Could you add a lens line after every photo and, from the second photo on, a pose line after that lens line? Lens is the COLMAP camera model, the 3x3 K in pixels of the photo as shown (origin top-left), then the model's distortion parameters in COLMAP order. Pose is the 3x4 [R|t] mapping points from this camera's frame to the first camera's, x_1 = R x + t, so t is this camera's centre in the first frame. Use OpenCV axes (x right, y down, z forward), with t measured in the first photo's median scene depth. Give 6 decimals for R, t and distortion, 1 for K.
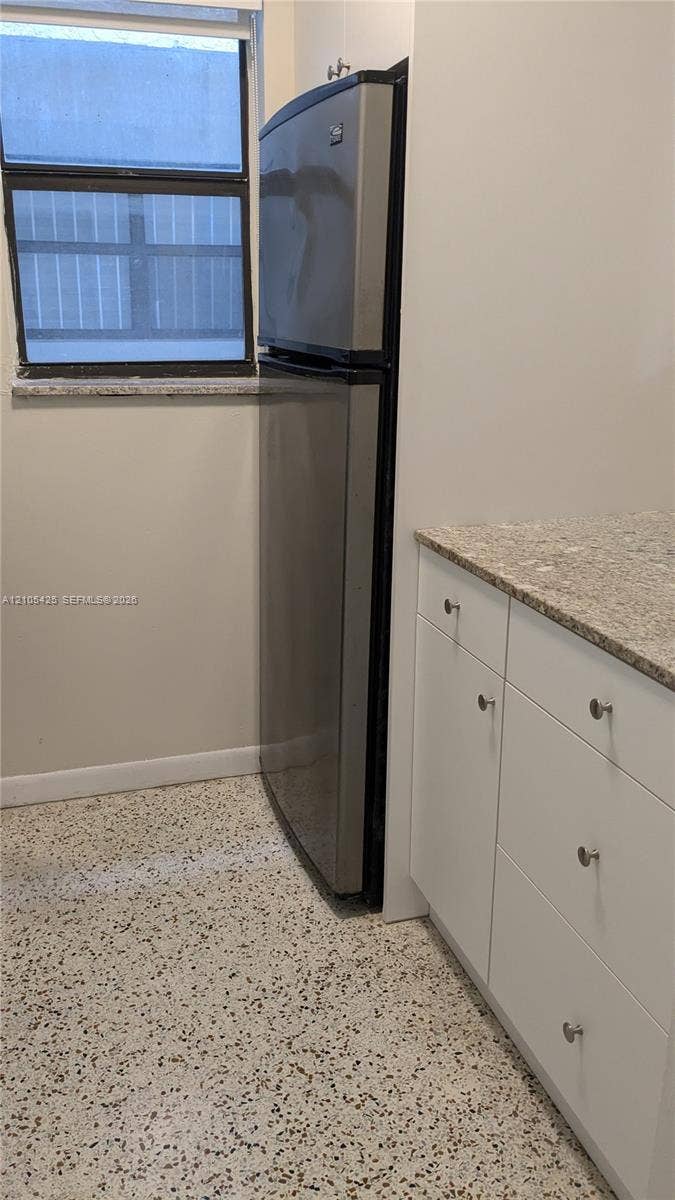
lens RADIAL K [[958.6, 0, 337.5], [0, 958.6, 600.0], [0, 0, 1]] dist [0.051036, -0.087373]
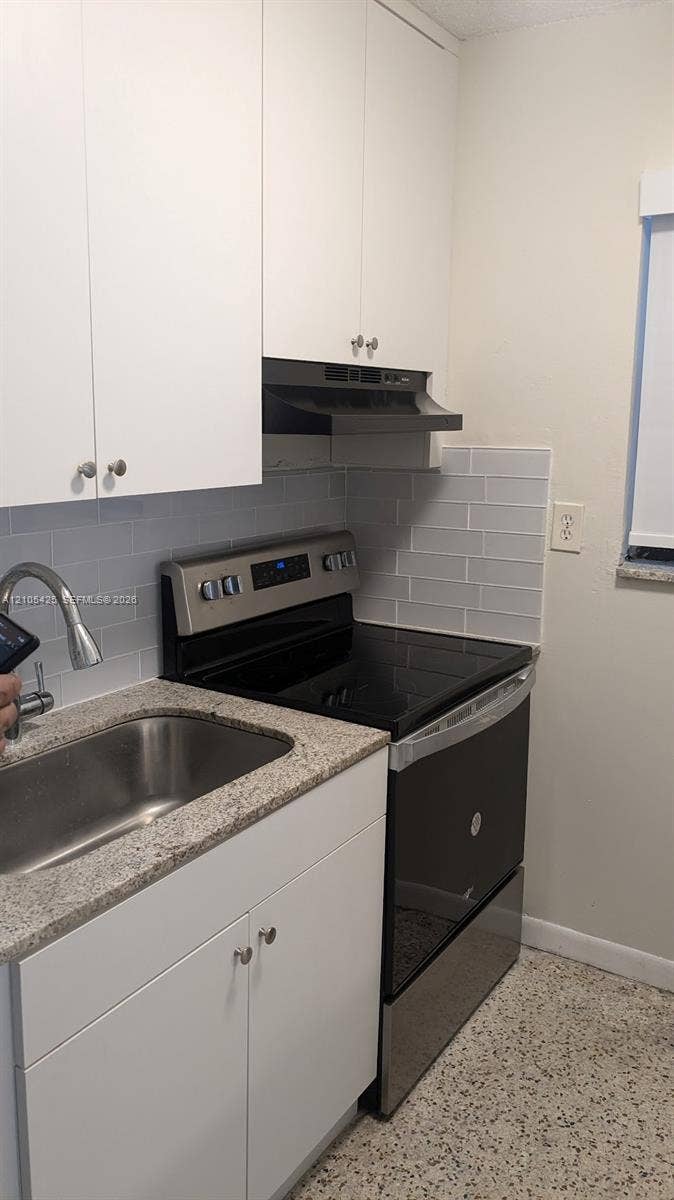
lens RADIAL K [[958.6, 0, 337.0], [0, 958.6, 600.0], [0, 0, 1]] dist [0.051036, -0.087373]
pose [[0.643397, 0.148585, -0.750975, 0.312234], [-0.231423, 0.972836, -0.005789, -0.128778], [0.729715, 0.177517, 0.660305, 0.096200]]
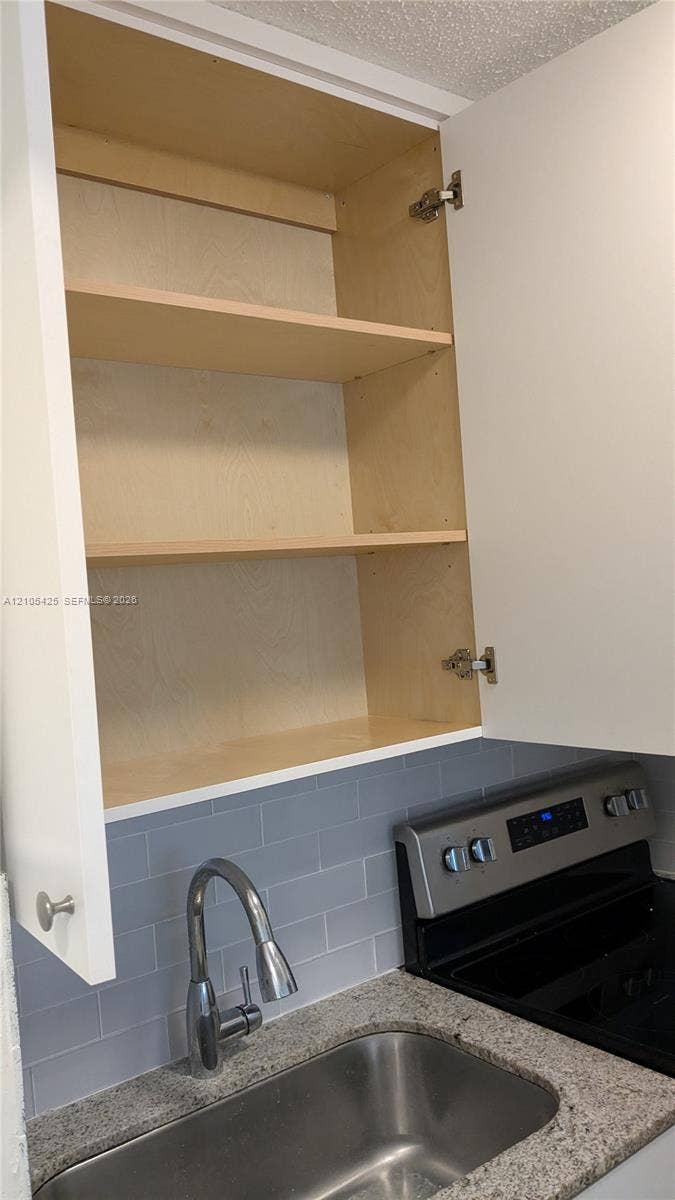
lens RADIAL K [[964.3, 0, 311.4], [0, 964.3, 602.1], [0, 0, 1]] dist [0.057901, -0.098932]
pose [[0.350540, -0.025747, -0.936194, 0.199763], [-0.191371, 0.976561, -0.098513, -0.237380], [0.916787, 0.213693, 0.337397, 0.237003]]
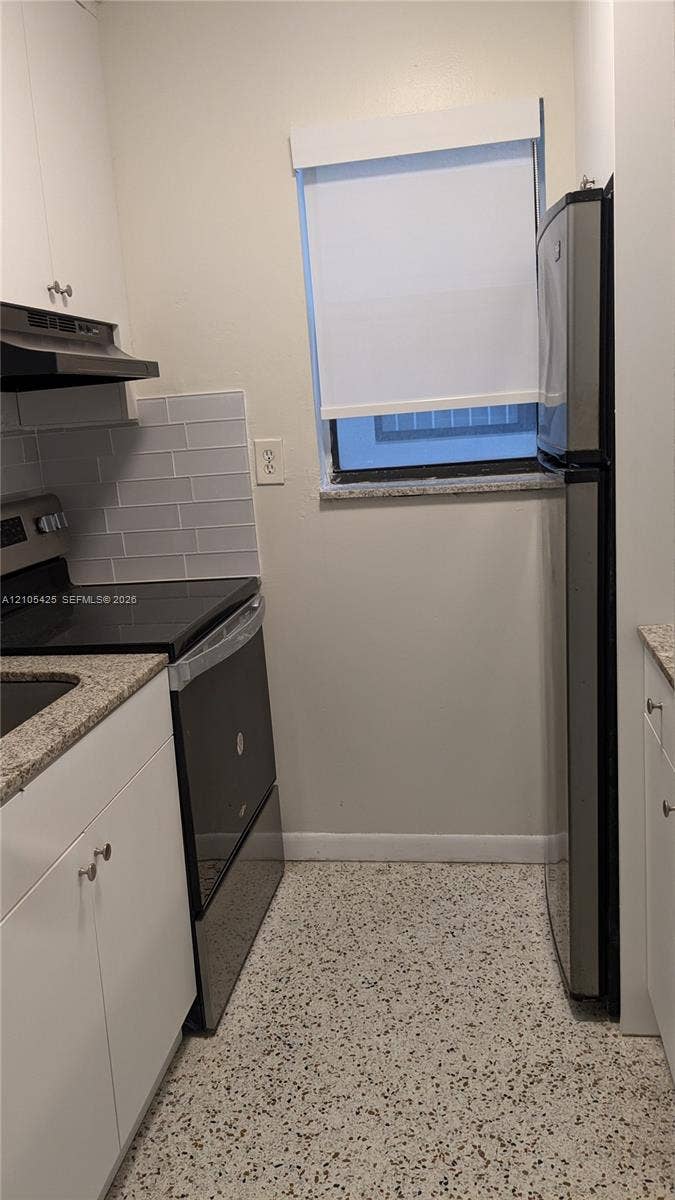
lens RADIAL K [[969.4, 0, 337.5], [0, 969.4, 600.0], [0, 0, 1]] dist [0.053524, -0.097503]
pose [[0.892538, 0.016473, -0.450670, 0.250681], [-0.056145, 0.995617, -0.074802, -0.005087], [0.447463, 0.092066, 0.889551, -0.027853]]
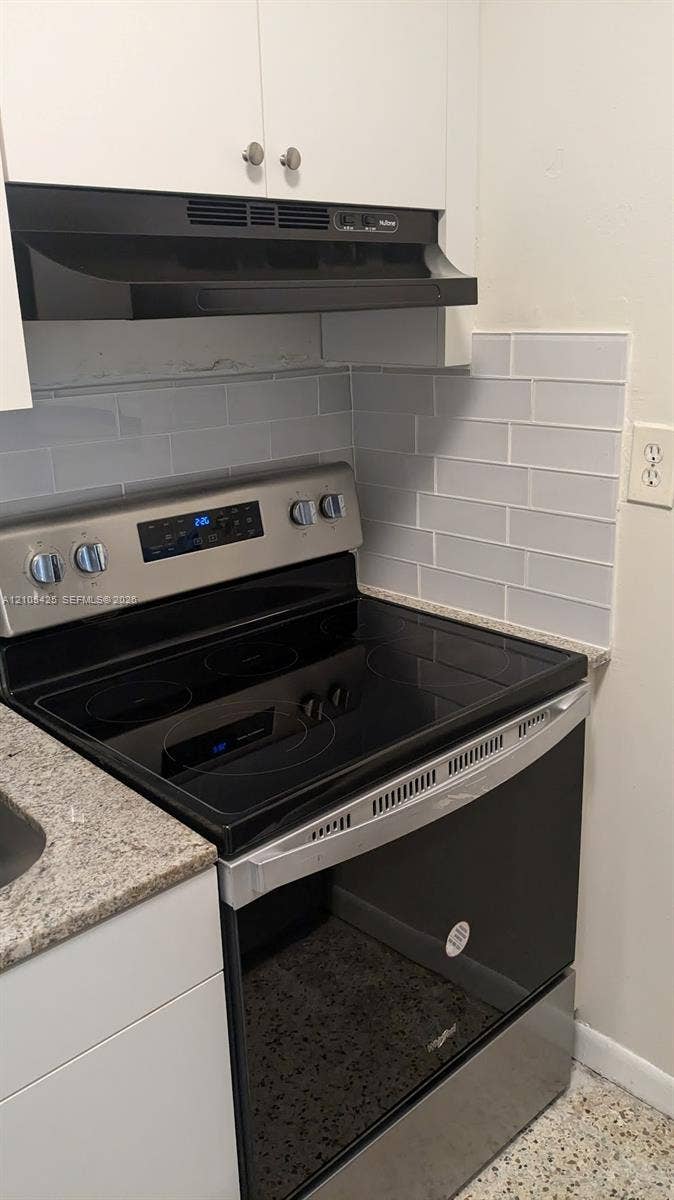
lens RADIAL K [[950.7, 0, 372.9], [0, 950.7, 609.2], [0, 0, 1]] dist [0.006122, -0.001473]
pose [[0.447344, 0.263634, -0.854623, 0.115145], [-0.236917, 0.956361, 0.171006, -0.268633], [0.862412, 0.125976, 0.490282, 0.596695]]
